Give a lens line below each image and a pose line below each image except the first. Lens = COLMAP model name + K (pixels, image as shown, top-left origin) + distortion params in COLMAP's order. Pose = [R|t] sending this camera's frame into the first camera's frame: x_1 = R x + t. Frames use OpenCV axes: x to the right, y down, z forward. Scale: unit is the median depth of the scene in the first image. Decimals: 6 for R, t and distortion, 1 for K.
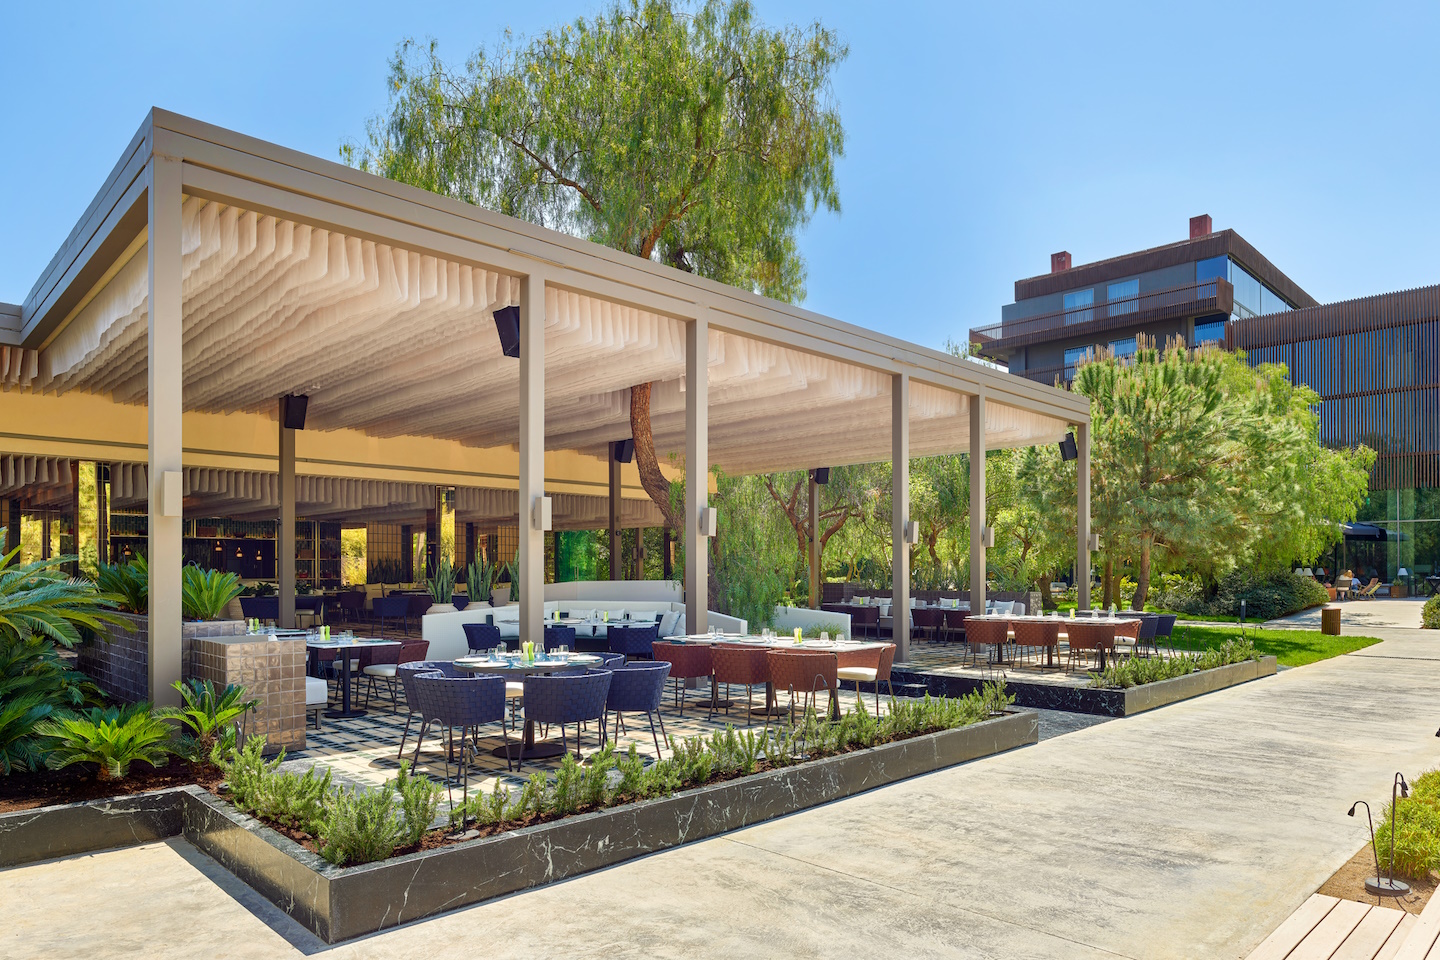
lens RADIAL K [[894.6, 0, 717.5], [0, 894.6, 471.3], [0, 0, 1]] dist [0.002394, 0.000441]
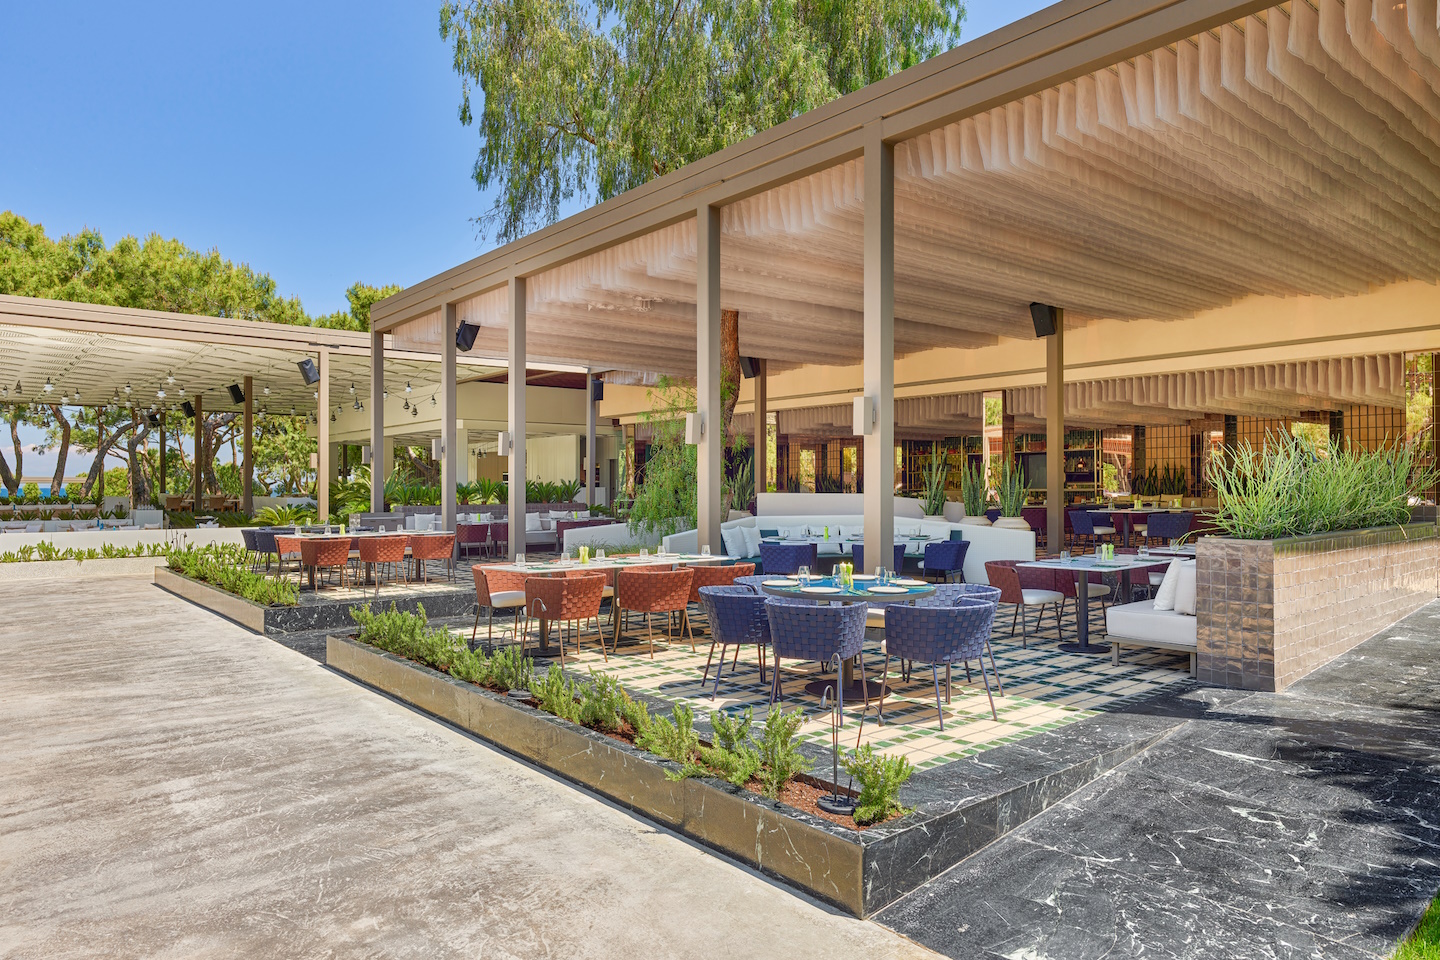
lens RADIAL K [[894.6, 0, 717.5], [0, 894.6, 471.3], [0, 0, 1]] dist [0.002394, 0.000441]
pose [[-0.099791, -0.008406, -0.994973, 0.535637], [0.091816, 0.995620, -0.017621, 0.082265], [0.990763, -0.093113, -0.098583, 0.730276]]
